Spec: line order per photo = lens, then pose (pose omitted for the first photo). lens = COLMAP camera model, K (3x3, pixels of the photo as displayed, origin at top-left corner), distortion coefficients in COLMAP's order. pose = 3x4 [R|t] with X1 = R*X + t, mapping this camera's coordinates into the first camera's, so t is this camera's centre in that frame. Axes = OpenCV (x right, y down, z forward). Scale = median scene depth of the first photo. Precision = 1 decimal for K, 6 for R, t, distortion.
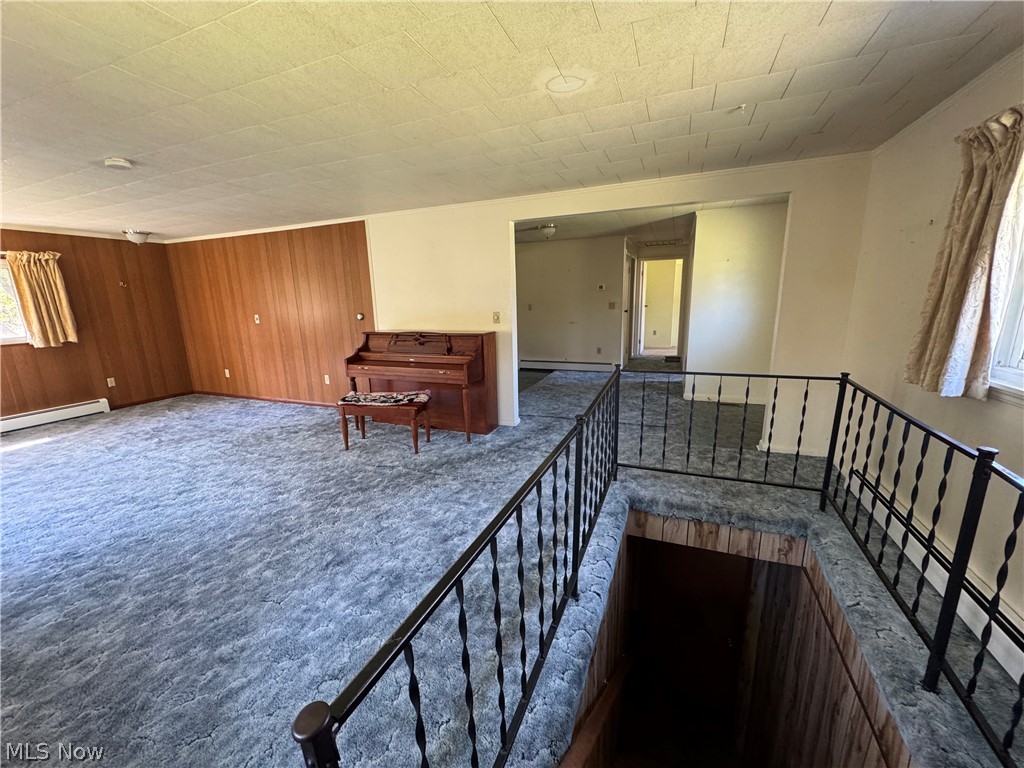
lens RADIAL K [[405.5, 0, 510.3], [0, 405.5, 383.9], [0, 0, 1]] dist [-0.001386, 0.000165]
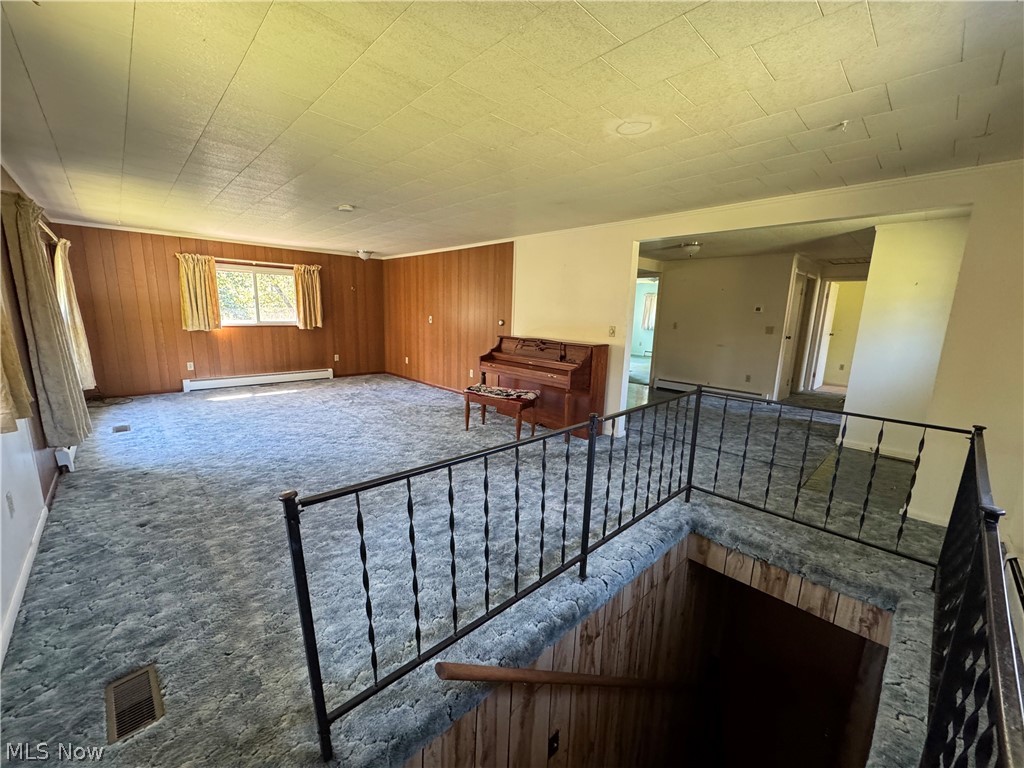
lens RADIAL K [[405.5, 0, 511.7], [0, 405.5, 384.1], [0, 0, 1]] dist [-0.001386, 0.000165]
pose [[0.912365, 0.124211, -0.390079, 0.178561], [-0.136766, 0.990593, -0.004456, 0.013510], [0.385856, 0.057415, 0.920771, -0.071376]]
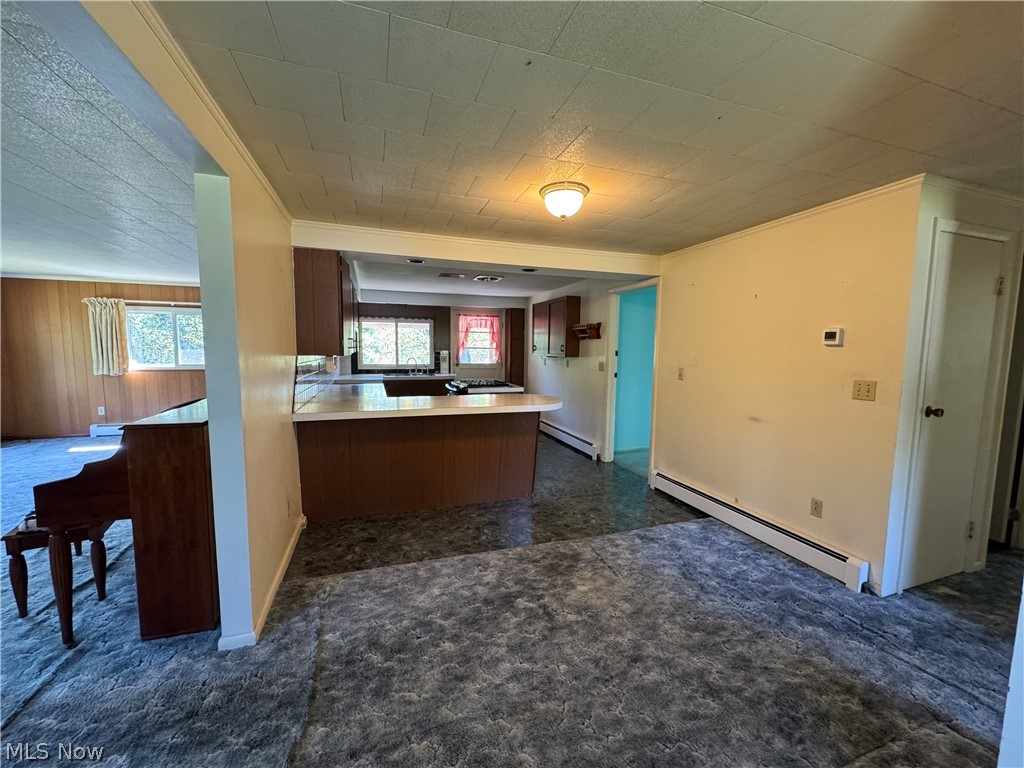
lens RADIAL K [[405.5, 0, 512.3], [0, 405.5, 380.5], [0, 0, 1]] dist [-0.001386, 0.000165]
pose [[0.646237, 0.092733, -0.757482, 0.680062], [-0.189881, 0.980912, -0.041908, -0.303999], [0.739137, 0.170914, 0.651510, 1.329101]]
